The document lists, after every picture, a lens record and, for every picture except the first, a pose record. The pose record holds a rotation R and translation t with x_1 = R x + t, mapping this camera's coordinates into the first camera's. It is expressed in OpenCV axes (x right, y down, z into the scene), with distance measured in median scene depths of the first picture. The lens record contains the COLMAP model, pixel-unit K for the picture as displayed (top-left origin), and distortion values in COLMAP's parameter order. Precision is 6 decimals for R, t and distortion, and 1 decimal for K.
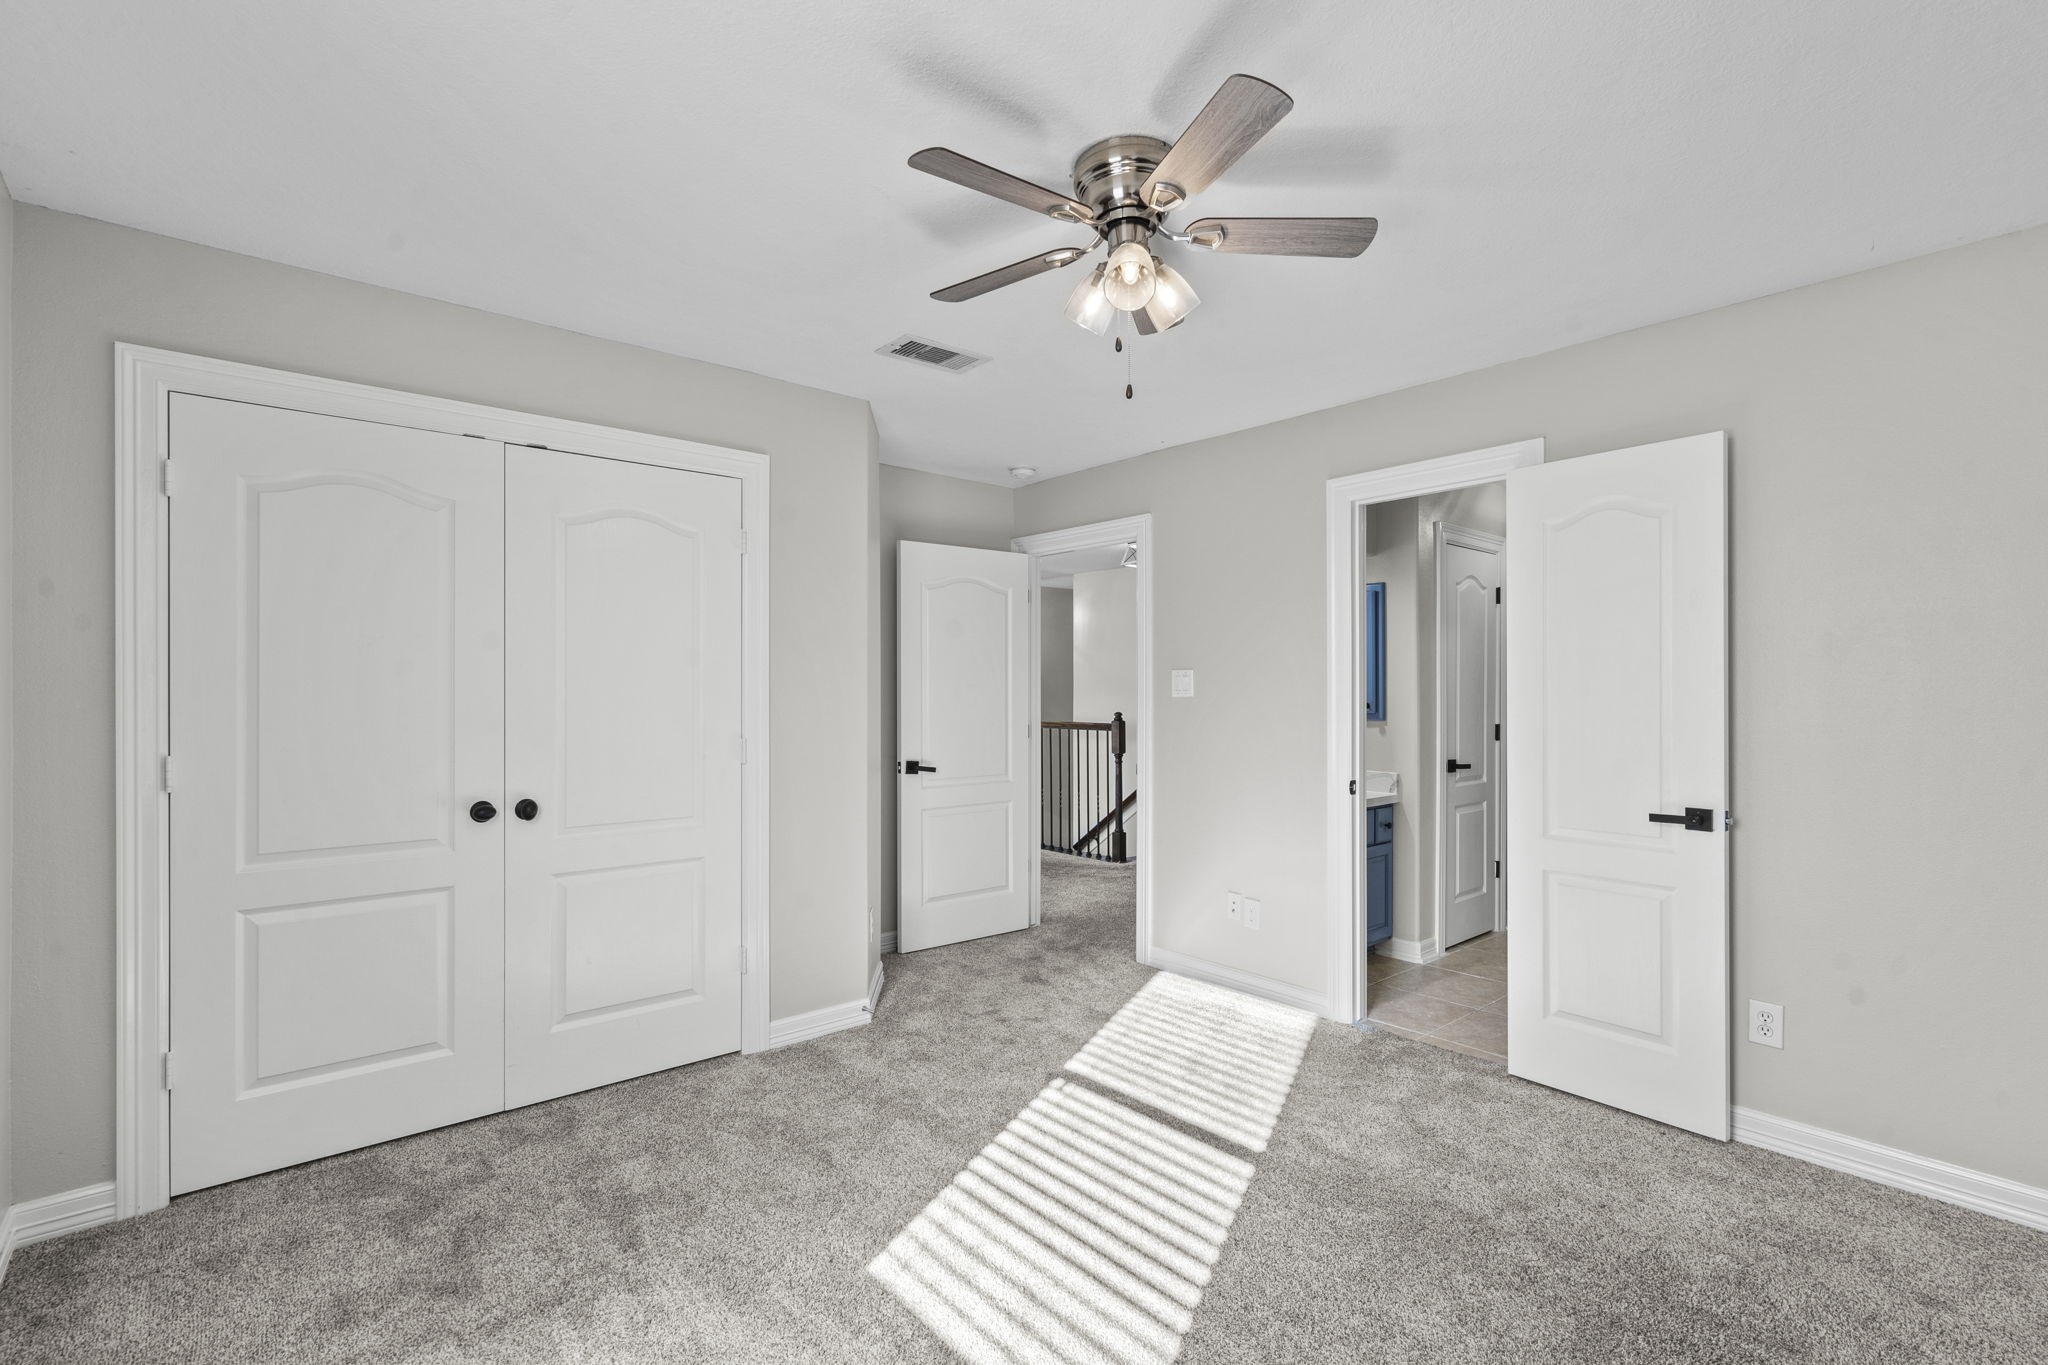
lens RADIAL K [[943.5, 0, 1027.9], [0, 943.5, 684.8], [0, 0, 1]] dist [0.003336, 0.000388]
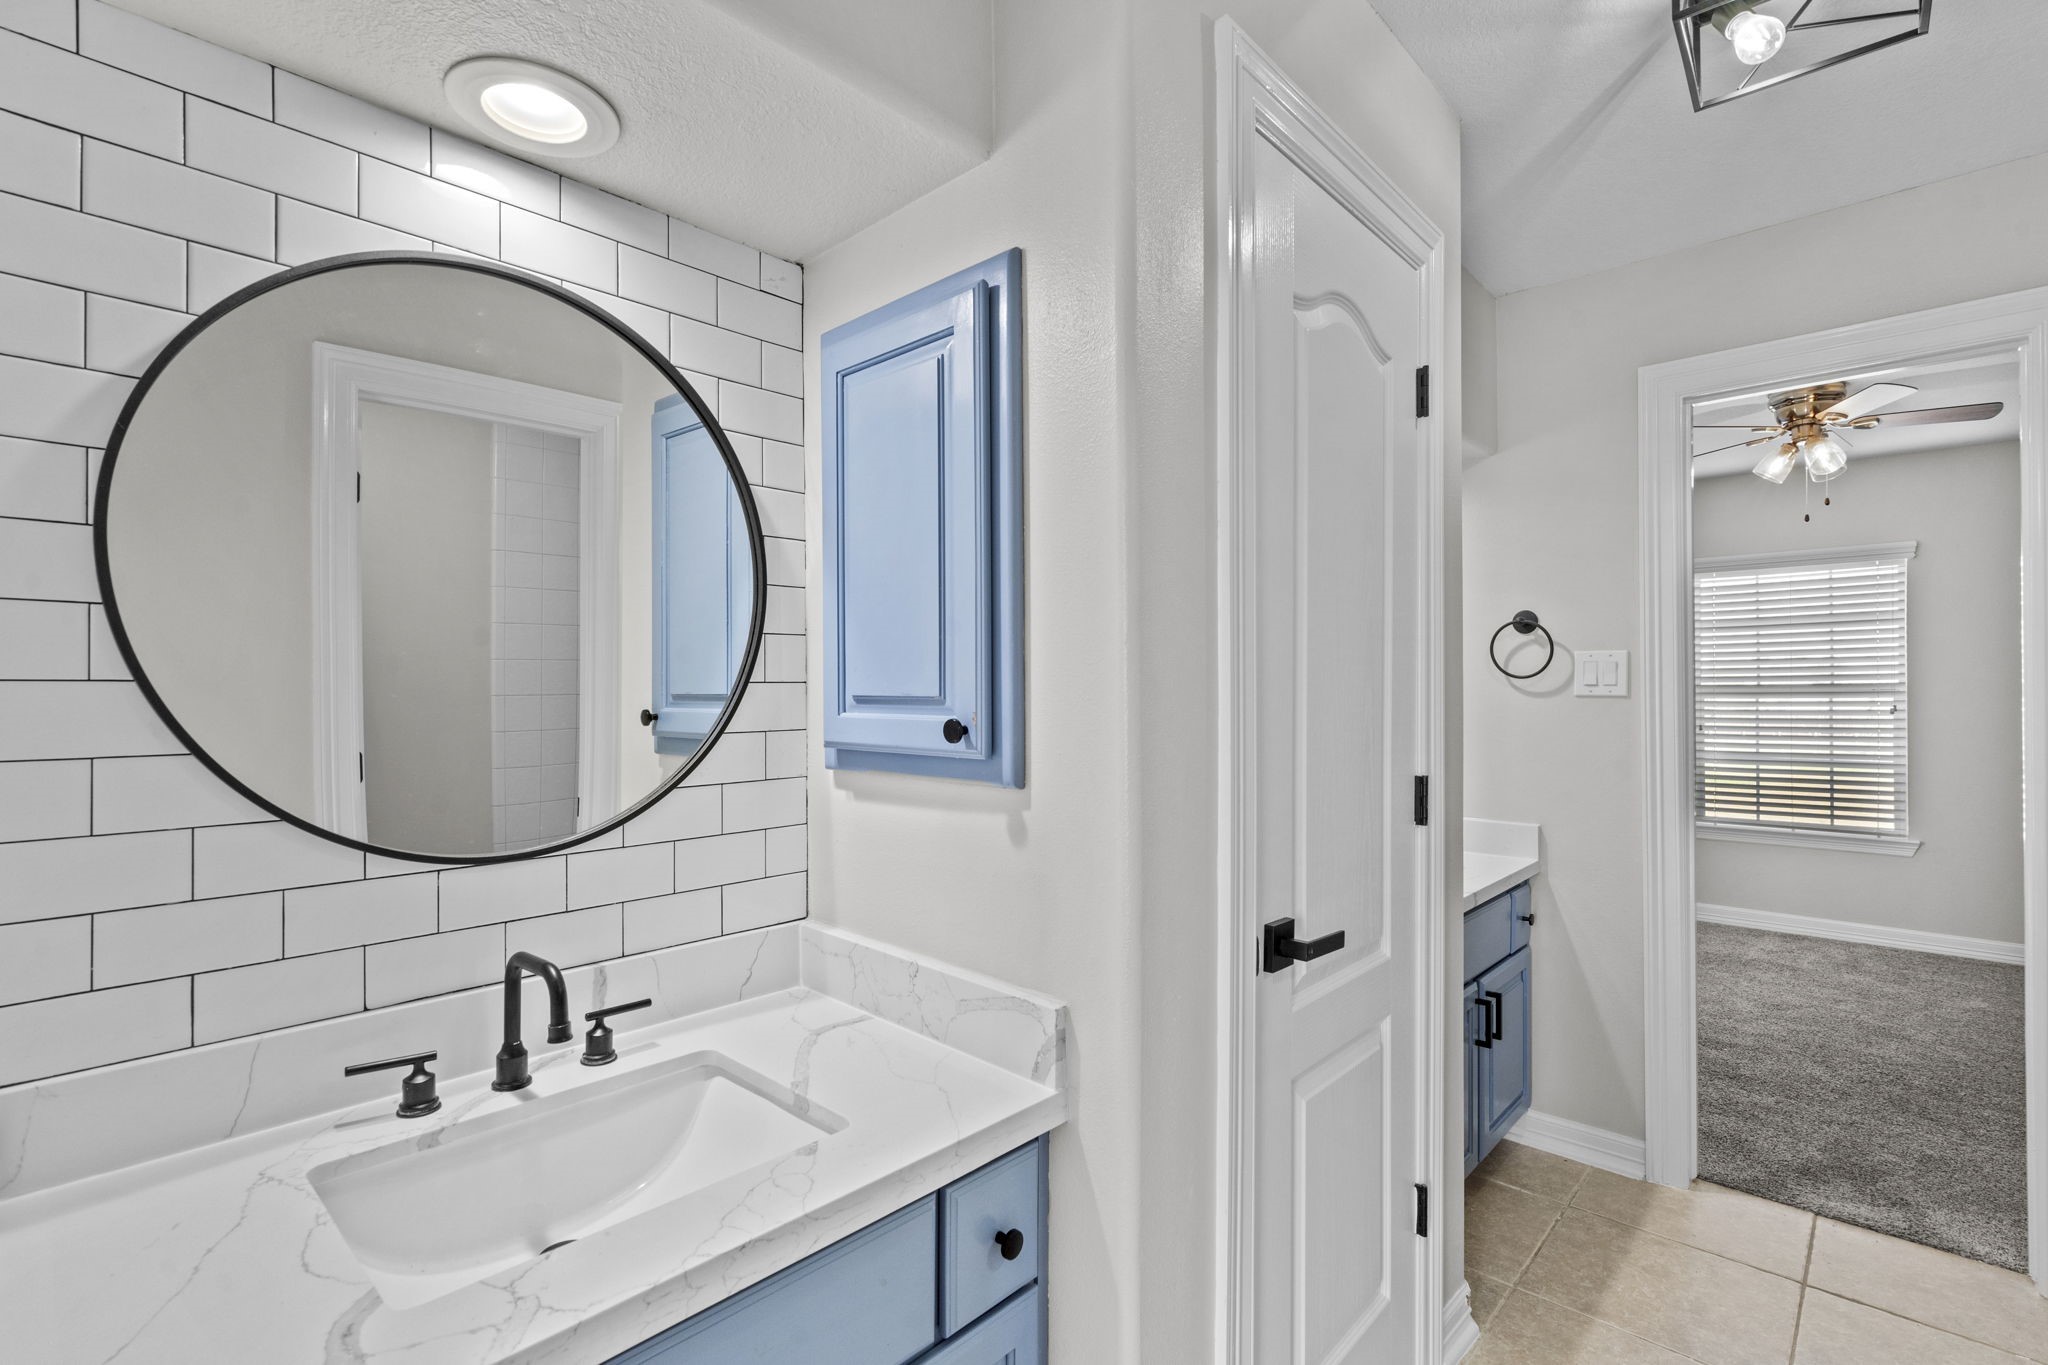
lens RADIAL K [[943.5, 0, 1025.6], [0, 943.5, 685.4], [0, 0, 1]] dist [0.003336, 0.000388]
pose [[0.994177, -0.002251, 0.107735, 0.347194], [0.002486, 0.999995, -0.002048, 0.011033], [-0.107730, 0.002303, 0.994177, 0.735645]]
